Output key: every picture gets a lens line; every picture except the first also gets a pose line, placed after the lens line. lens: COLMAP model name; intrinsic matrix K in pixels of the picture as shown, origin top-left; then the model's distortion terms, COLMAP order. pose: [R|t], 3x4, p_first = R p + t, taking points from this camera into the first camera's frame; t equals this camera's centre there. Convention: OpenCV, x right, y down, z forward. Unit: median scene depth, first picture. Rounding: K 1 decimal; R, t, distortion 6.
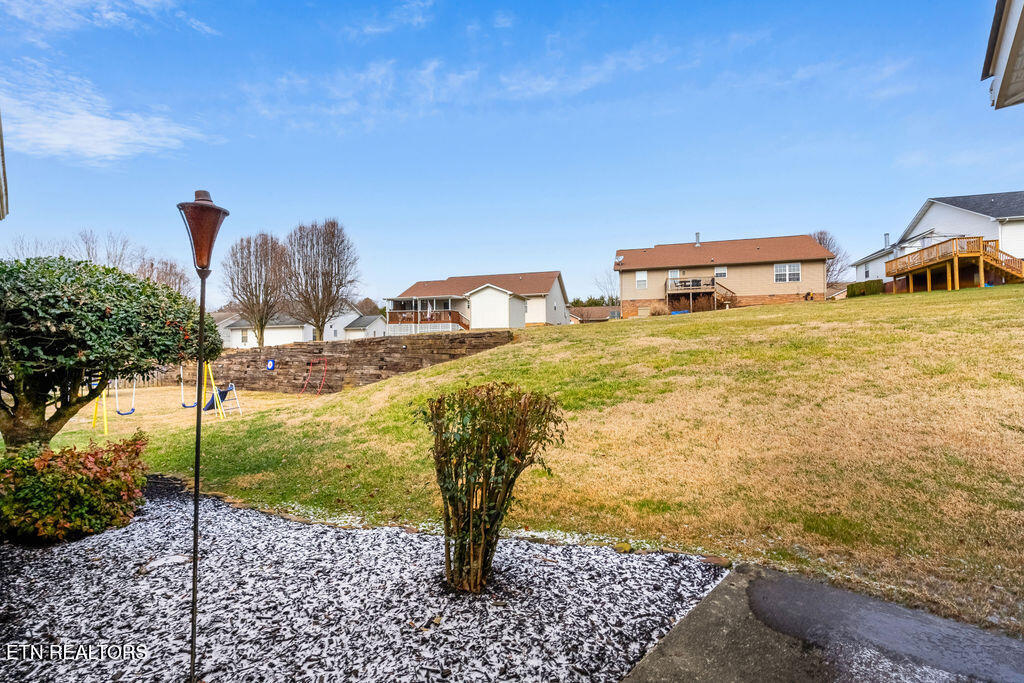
lens RADIAL K [[453.4, 0, 512.0], [0, 453.4, 341.5], [0, 0, 1]] dist [0.001882, 0.000091]
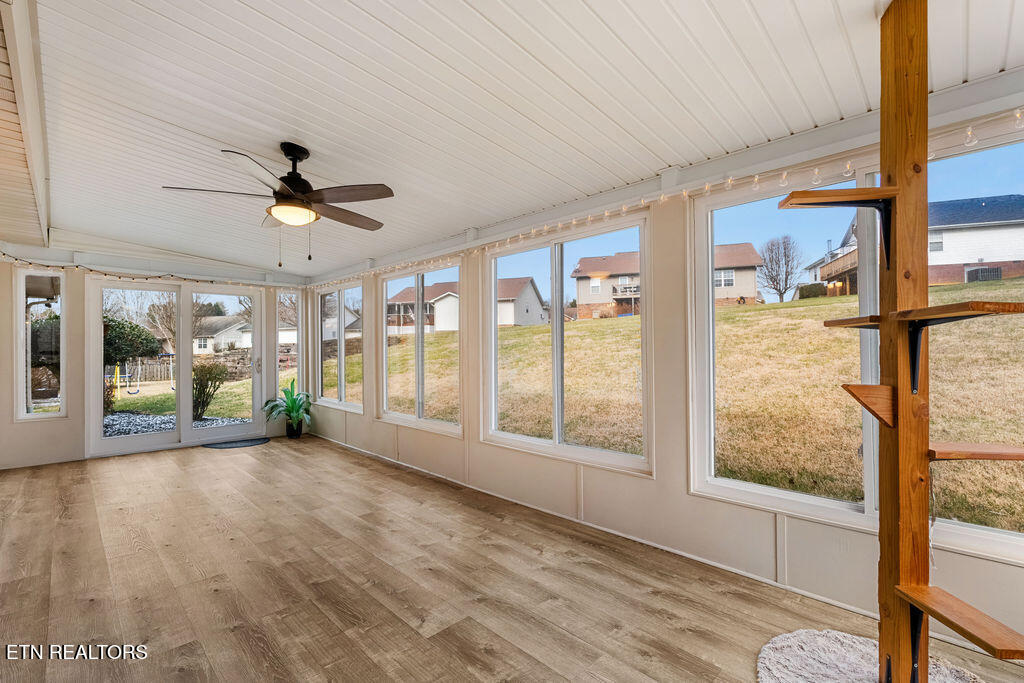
lens RADIAL K [[453.4, 0, 512.0], [0, 453.4, 341.5], [0, 0, 1]] dist [0.001882, 0.000091]
pose [[0.998972, -0.003706, -0.045182, 0.130560], [0.003871, 0.999986, 0.003553, -0.003708], [0.045168, -0.003724, 0.998972, -0.122520]]
